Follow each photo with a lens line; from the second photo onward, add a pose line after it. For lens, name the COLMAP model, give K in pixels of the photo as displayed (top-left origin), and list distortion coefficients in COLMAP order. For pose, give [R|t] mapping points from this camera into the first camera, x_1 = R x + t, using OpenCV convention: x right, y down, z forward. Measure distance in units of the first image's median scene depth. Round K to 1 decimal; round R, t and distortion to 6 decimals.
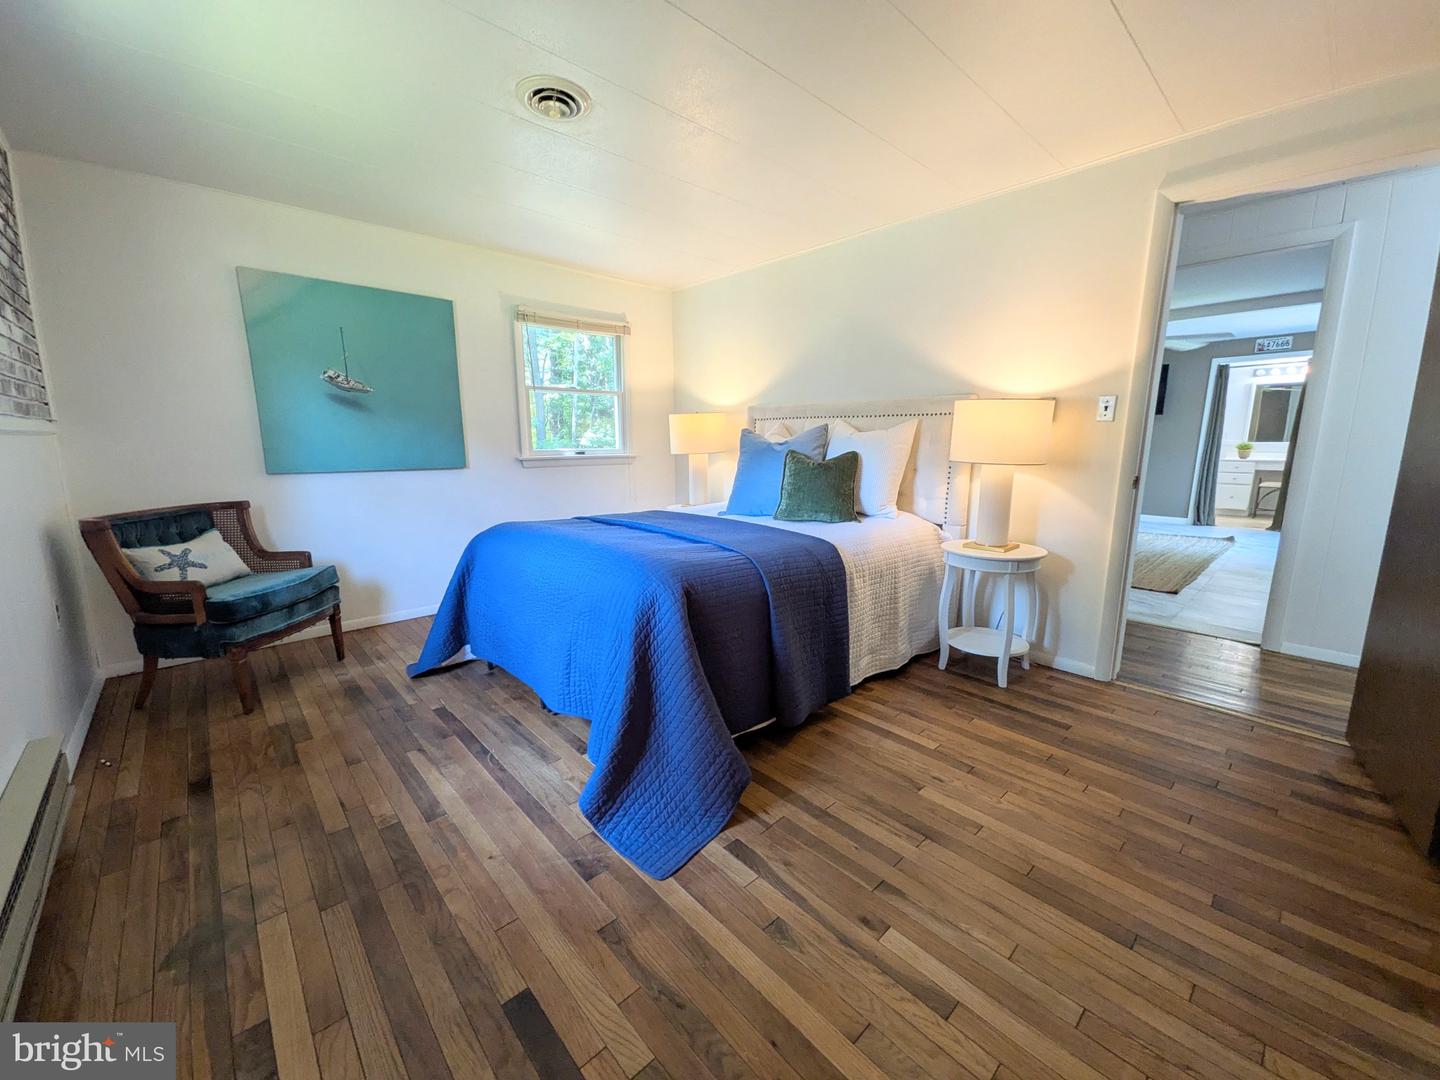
lens RADIAL K [[566.9, 0, 717.5], [0, 566.9, 541.4], [0, 0, 1]] dist [0.014883, -0.005649]
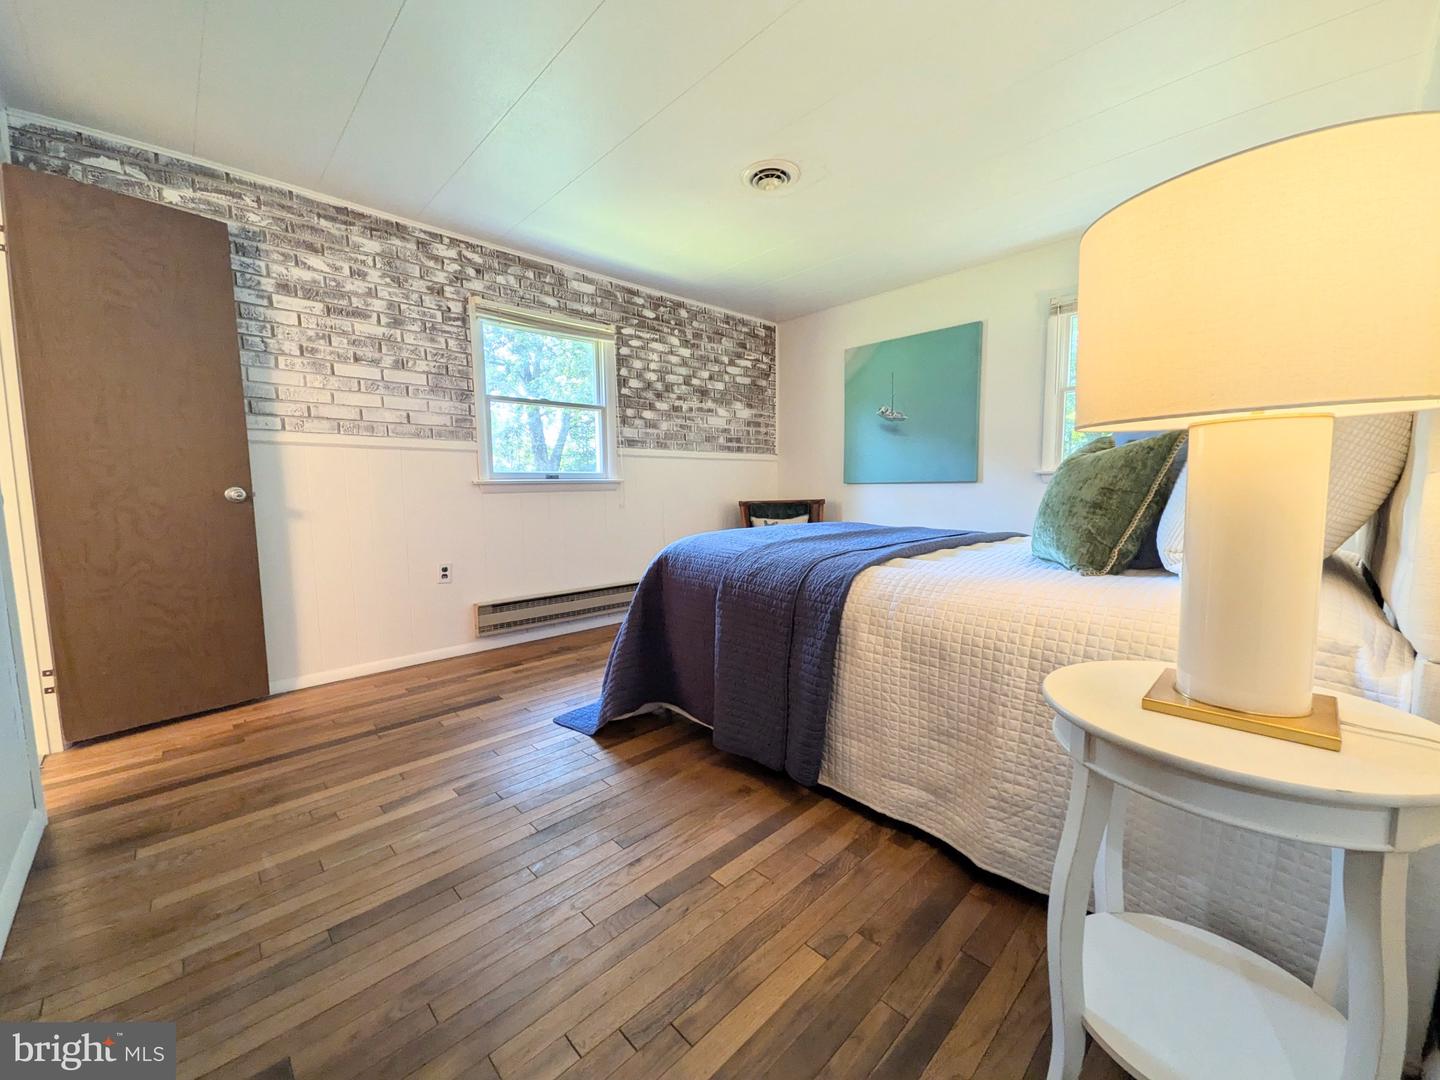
lens RADIAL K [[566.9, 0, 717.5], [0, 566.9, 541.4], [0, 0, 1]] dist [0.014883, -0.005649]
pose [[0.019532, 0.098301, -0.994965, 0.924096], [-0.165147, 0.981802, 0.093758, -0.070784], [0.986076, 0.162484, 0.035411, 0.855933]]
